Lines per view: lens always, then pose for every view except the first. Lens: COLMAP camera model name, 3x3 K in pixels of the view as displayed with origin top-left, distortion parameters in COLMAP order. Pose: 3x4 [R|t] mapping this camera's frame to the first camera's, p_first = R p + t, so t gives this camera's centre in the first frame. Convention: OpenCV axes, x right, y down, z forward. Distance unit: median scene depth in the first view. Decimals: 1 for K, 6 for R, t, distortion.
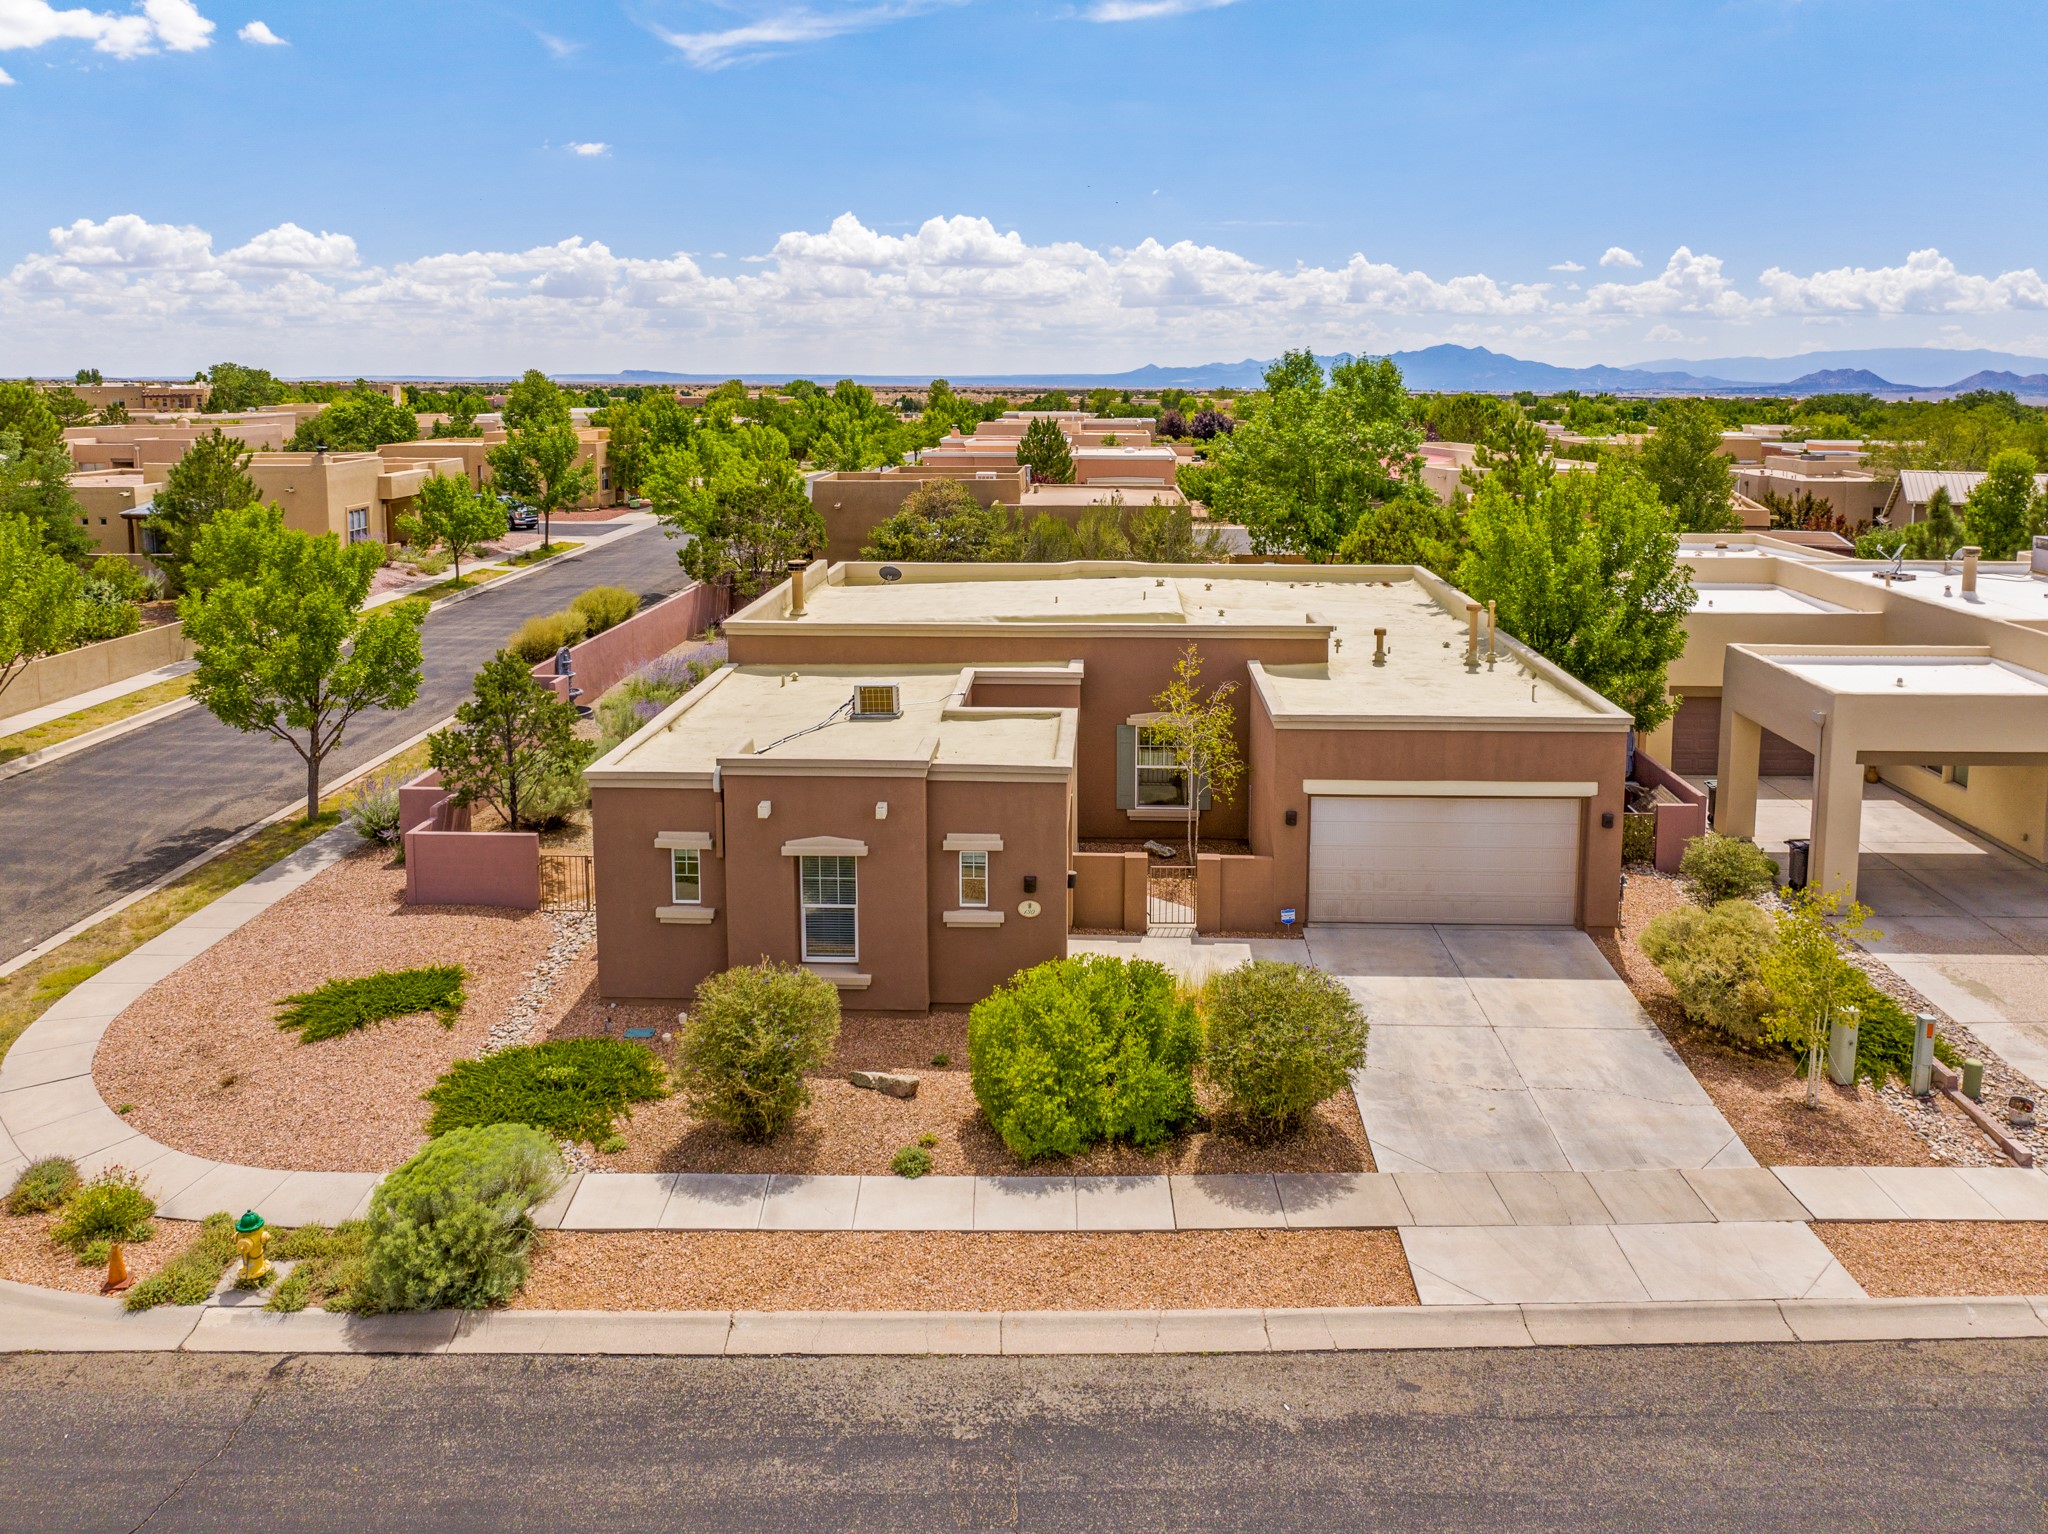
lens RADIAL K [[1492.9, 0, 1147.8], [0, 1492.9, 556.4], [0, 0, 1]] dist [-0.039955, 0.003860]
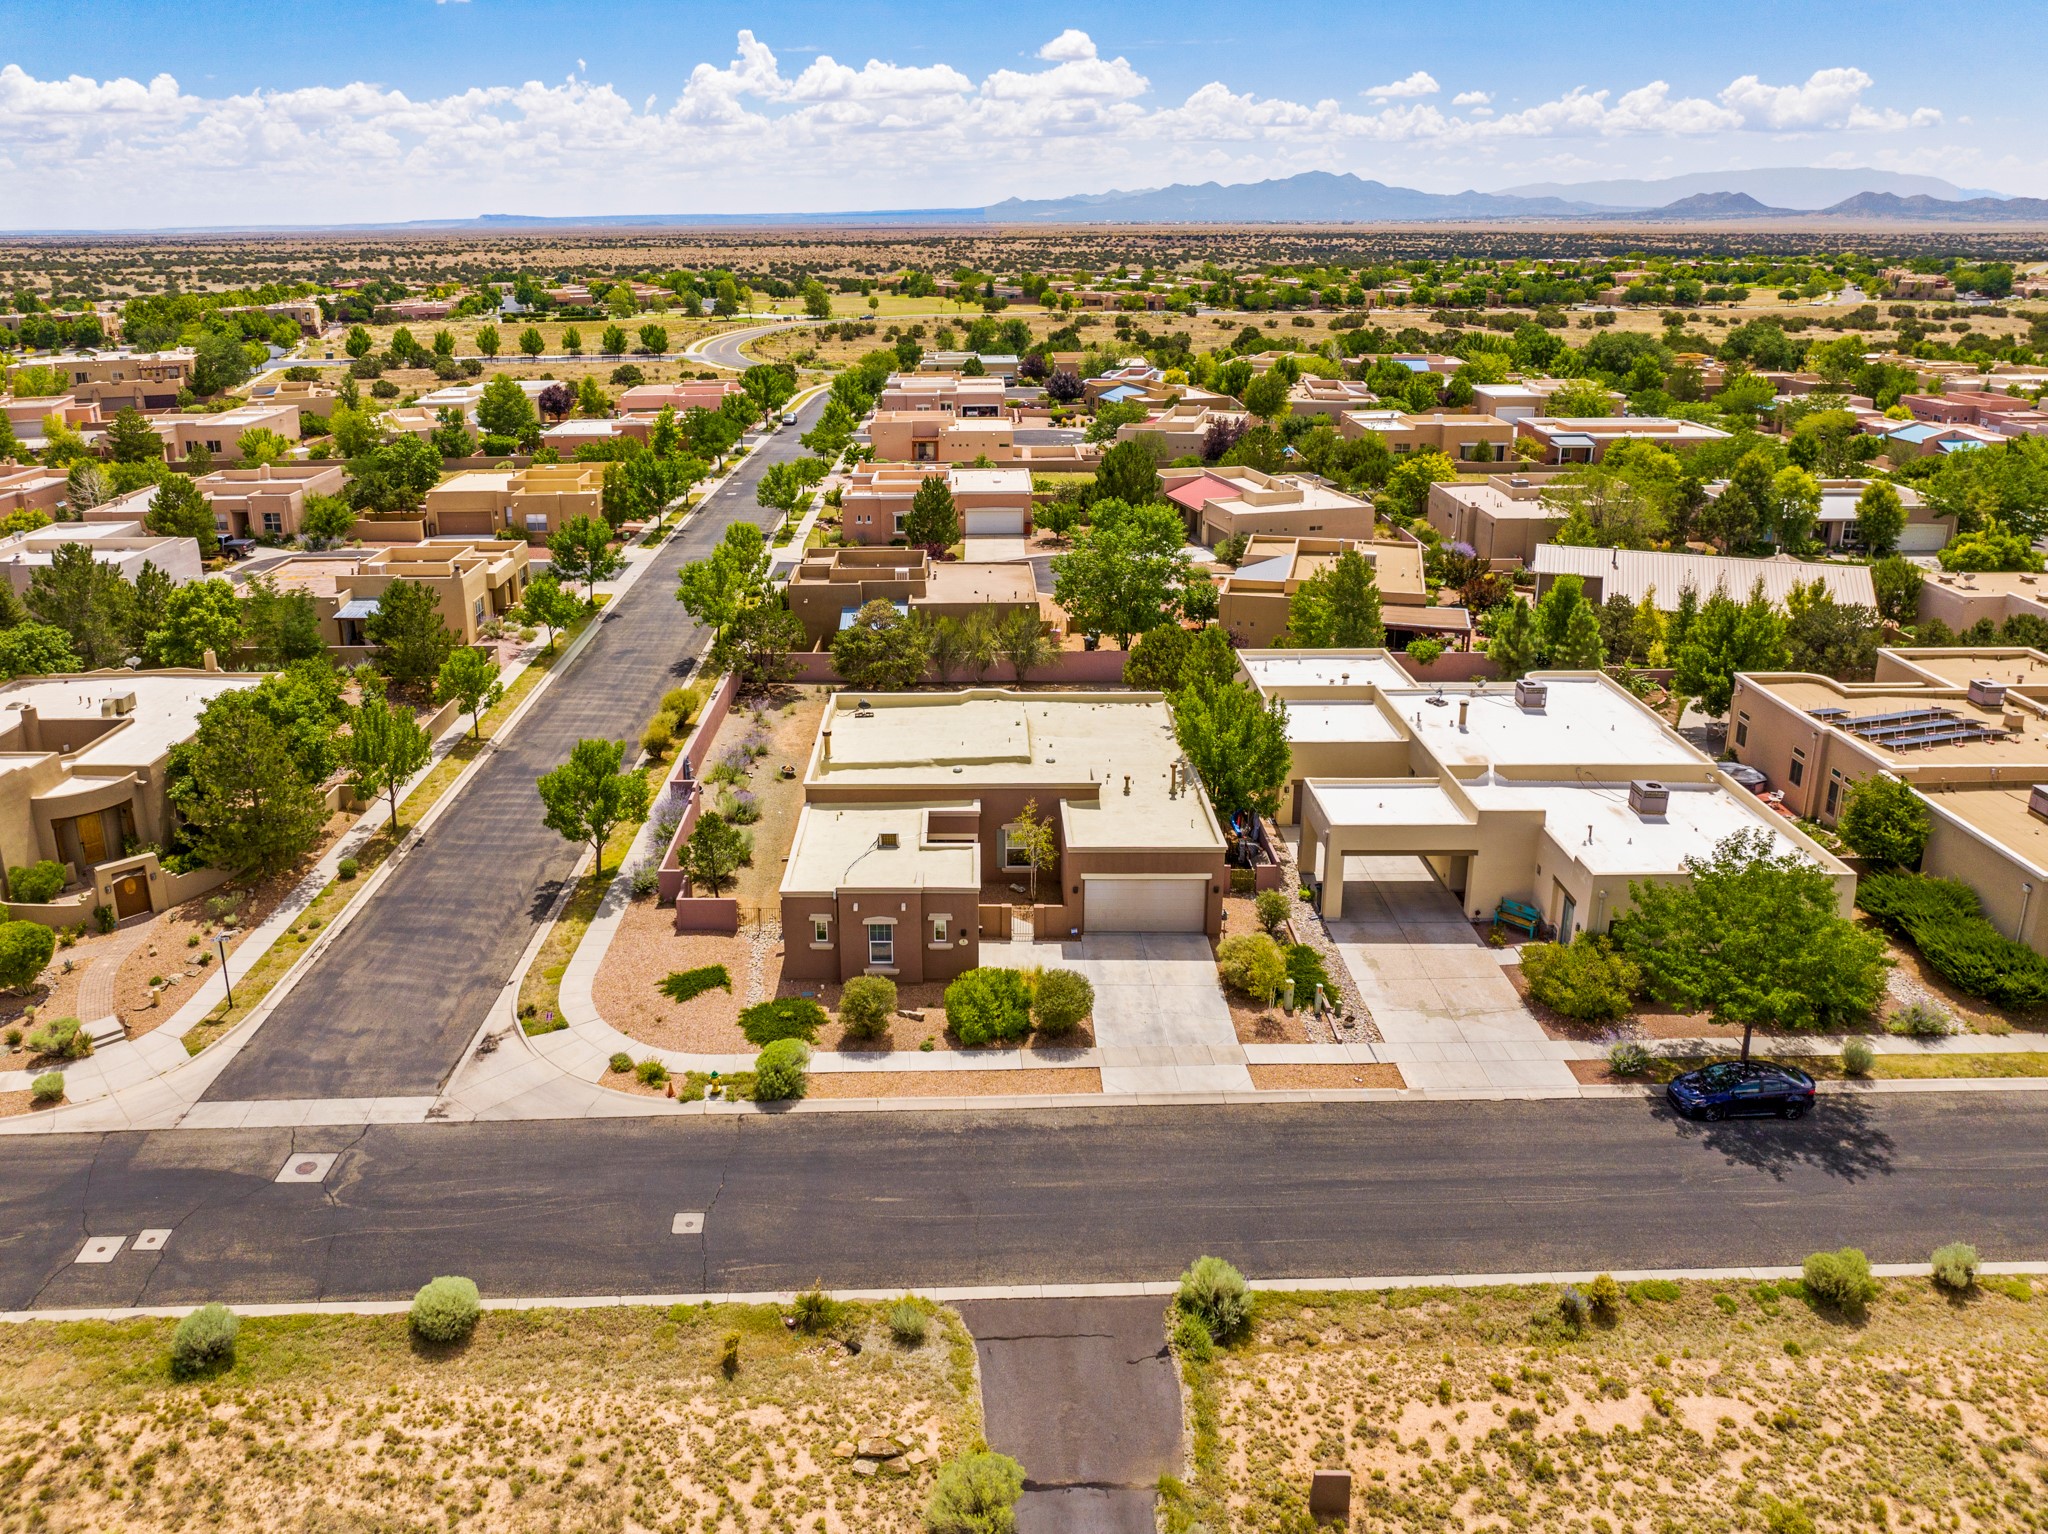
lens RADIAL K [[1439.4, 0, 1034.0], [0, 1439.4, 689.1], [0, 0, 1]] dist [-0.034629, 0.005184]
pose [[0.999864, -0.007948, 0.014453, 0.005530], [0.004934, 0.980251, 0.197695, -0.648781], [-0.015739, -0.197596, 0.980157, -1.257494]]
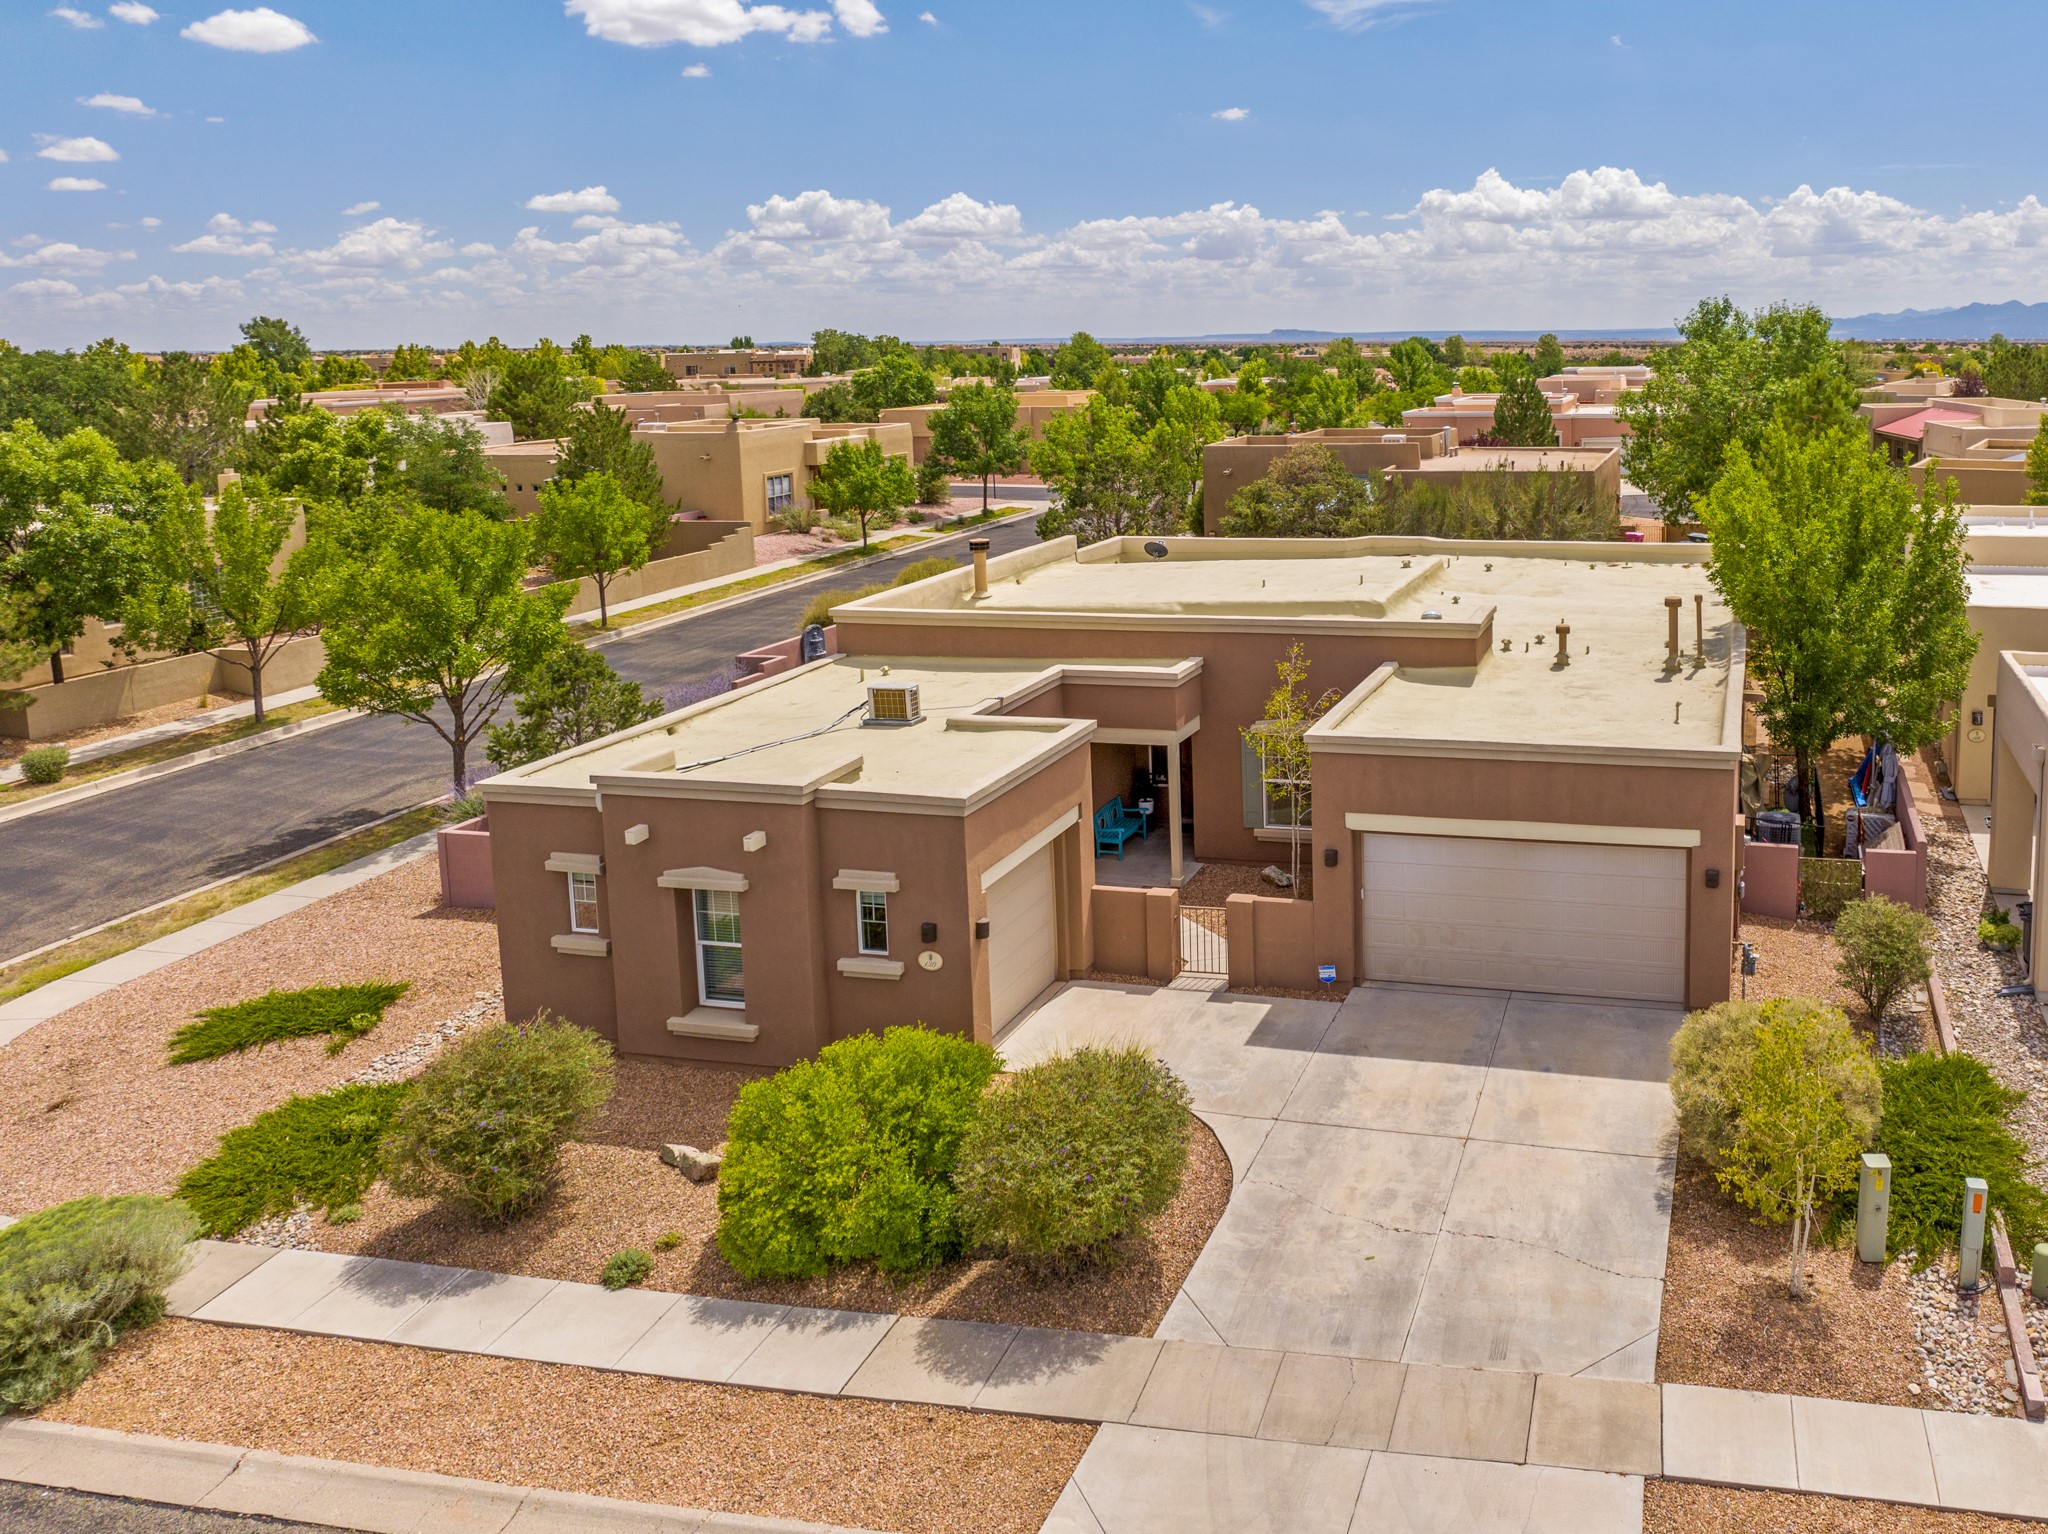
lens RADIAL K [[1521.8, 0, 1533.4], [0, 1521.8, 518.2], [0, 0, 1]] dist [-0.033860, 0.002276]
pose [[0.985518, 0.004213, -0.169520, 0.419894], [-0.003628, 0.999986, 0.003763, -0.024328], [0.169534, -0.003093, 0.985519, 0.204138]]
